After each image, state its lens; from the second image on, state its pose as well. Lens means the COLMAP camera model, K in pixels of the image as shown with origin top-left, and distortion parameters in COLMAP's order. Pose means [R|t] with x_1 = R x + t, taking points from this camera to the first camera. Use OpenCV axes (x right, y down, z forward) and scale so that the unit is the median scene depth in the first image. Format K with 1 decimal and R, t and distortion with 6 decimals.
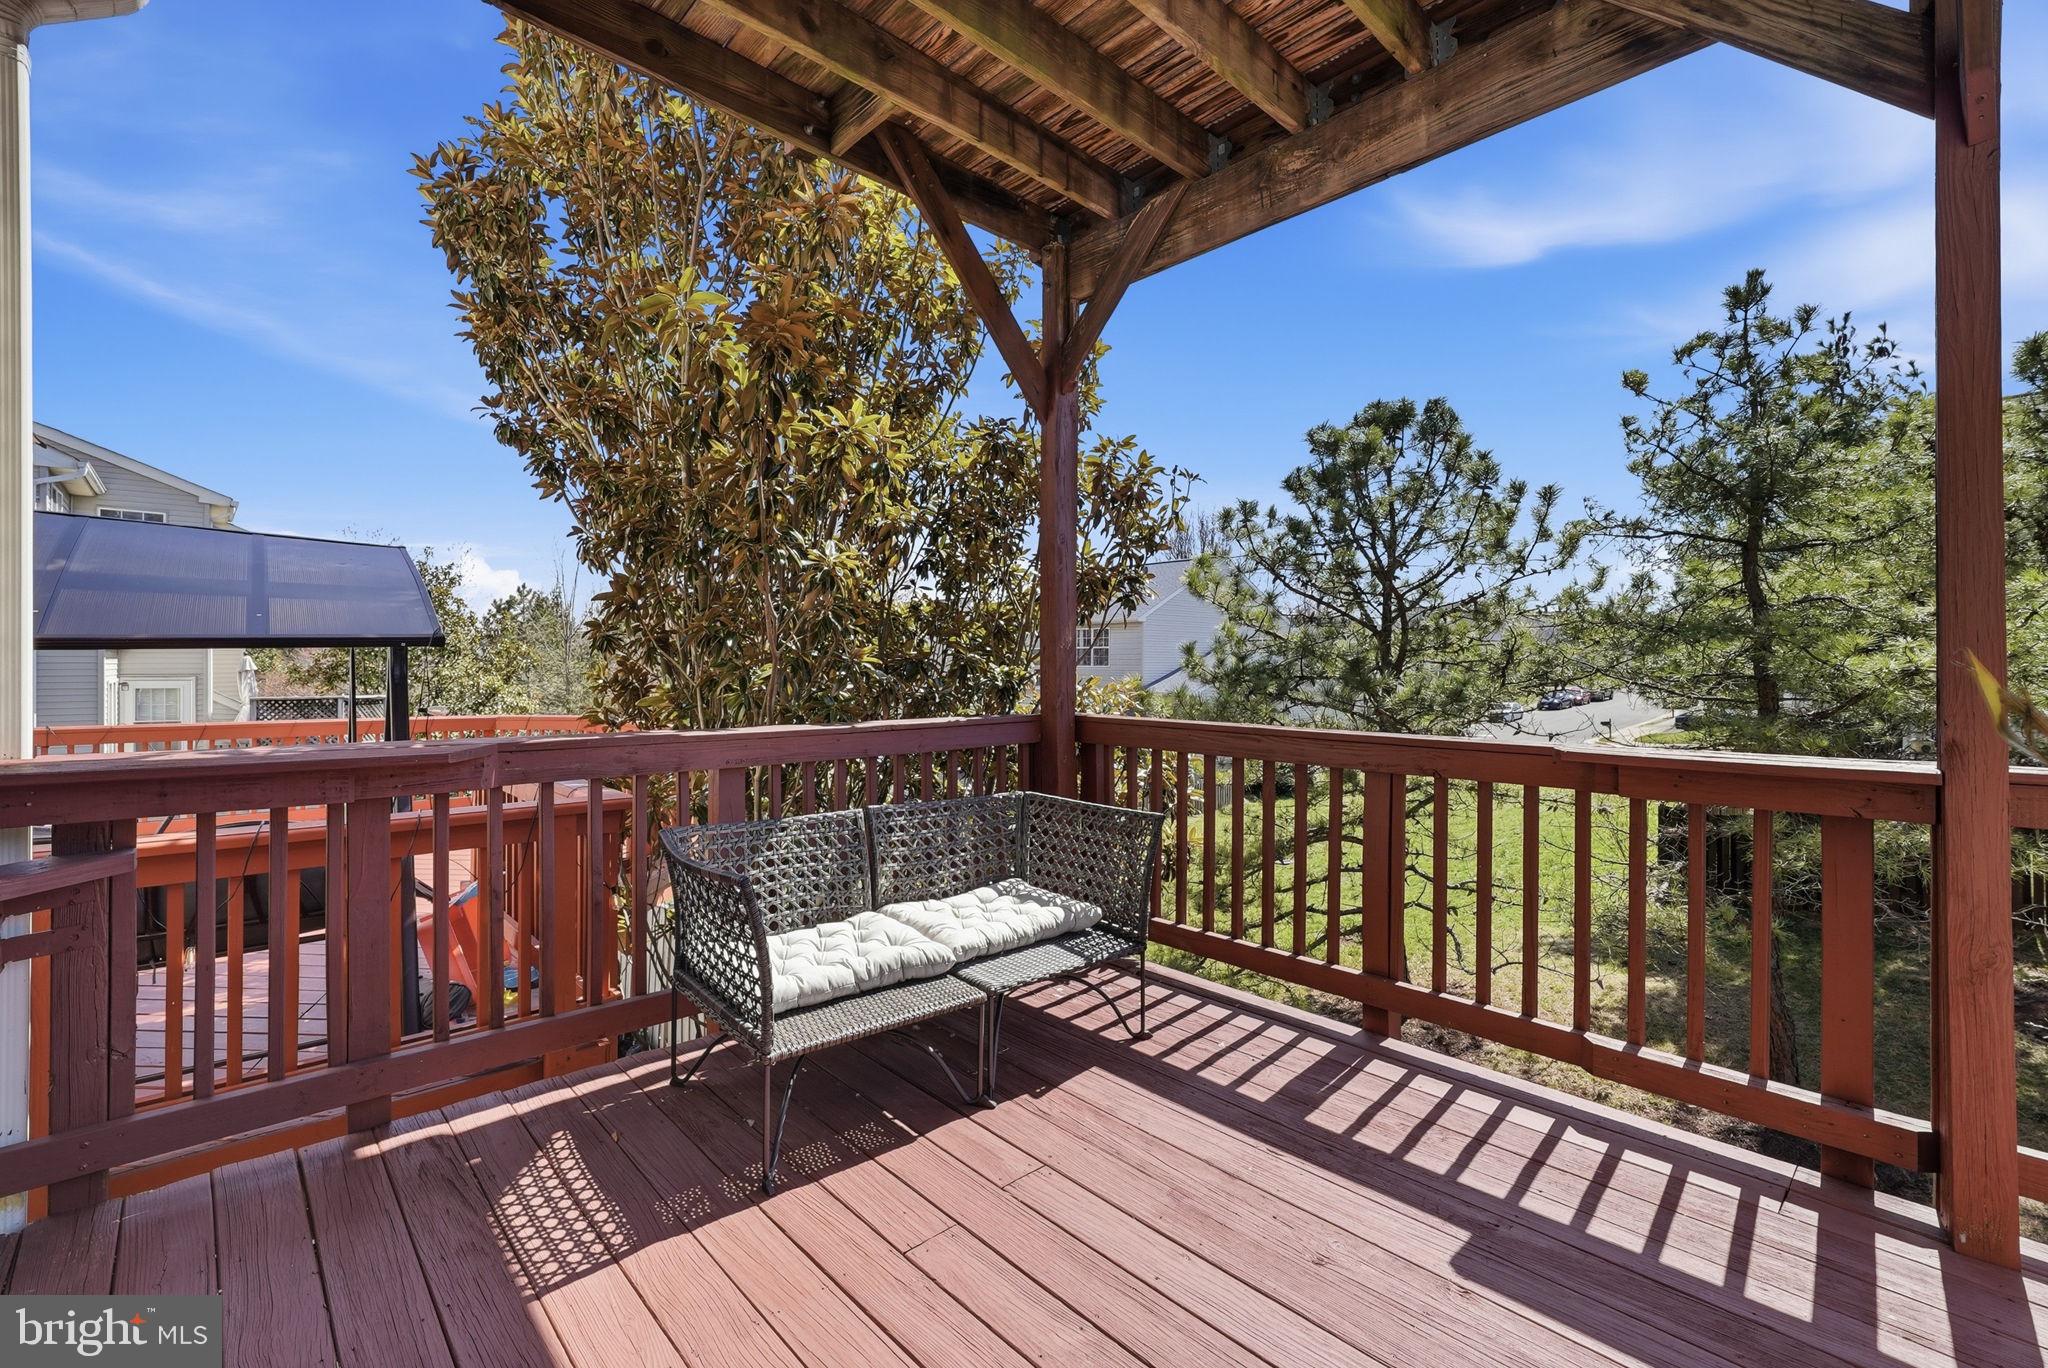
lens RADIAL K [[825.9, 0, 1009.5], [0, 825.9, 672.9], [0, 0, 1]] dist [-0.012613, 0.000510]
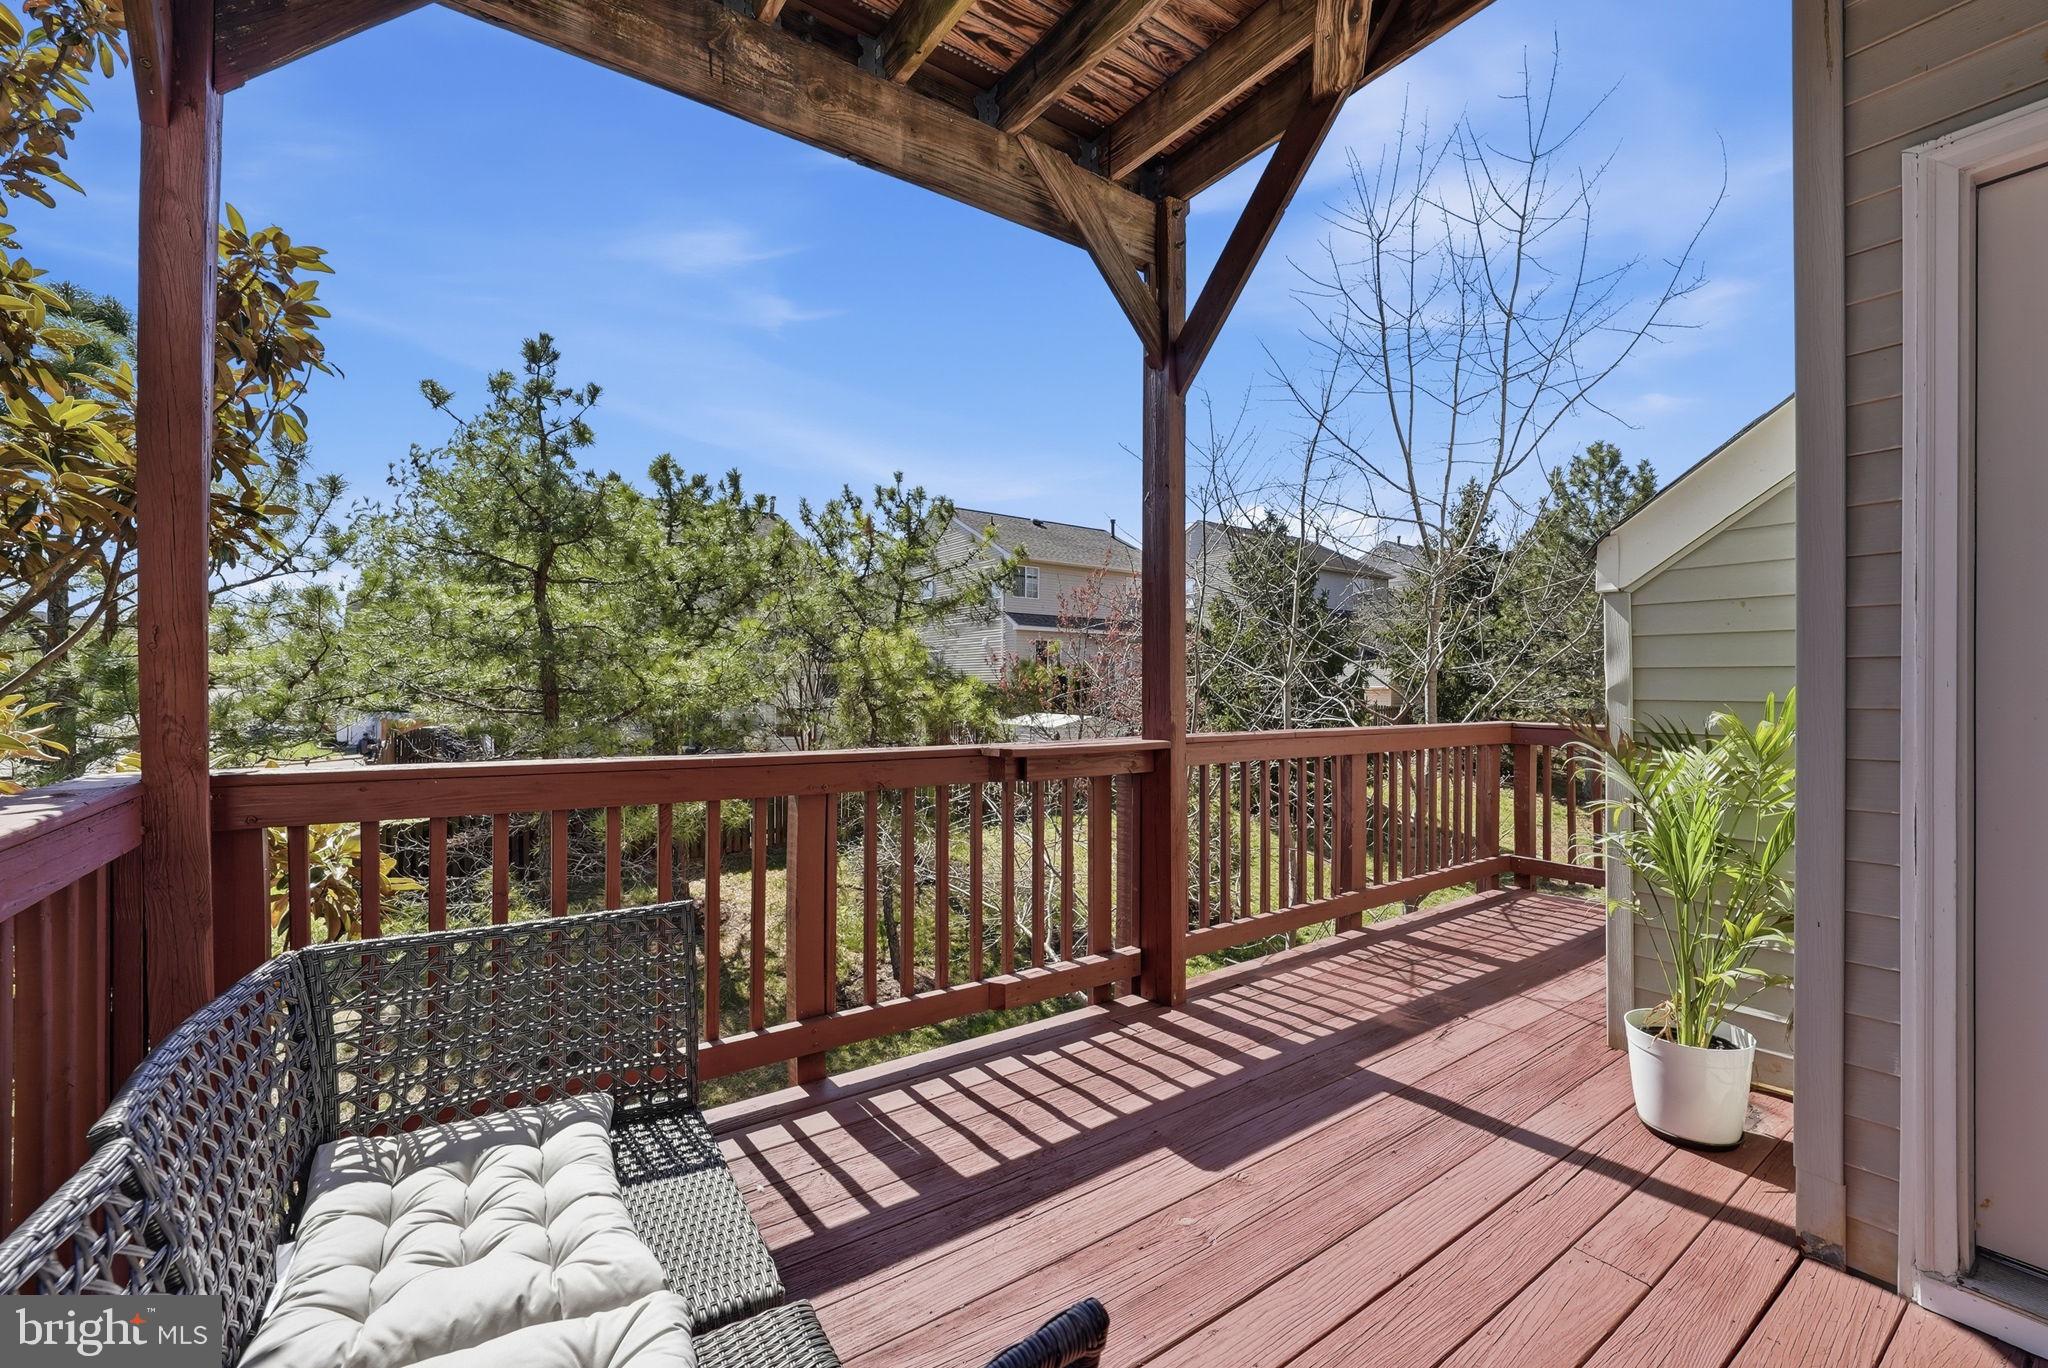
lens RADIAL K [[825.9, 0, 1012.7], [0, 825.9, 686.4], [0, 0, 1]] dist [-0.012613, 0.000510]
pose [[0.162849, -0.000908, 0.986651, -0.527131], [0.002984, 0.999995, 0.000427, 0.001880], [-0.986647, 0.002874, 0.162851, 0.800969]]
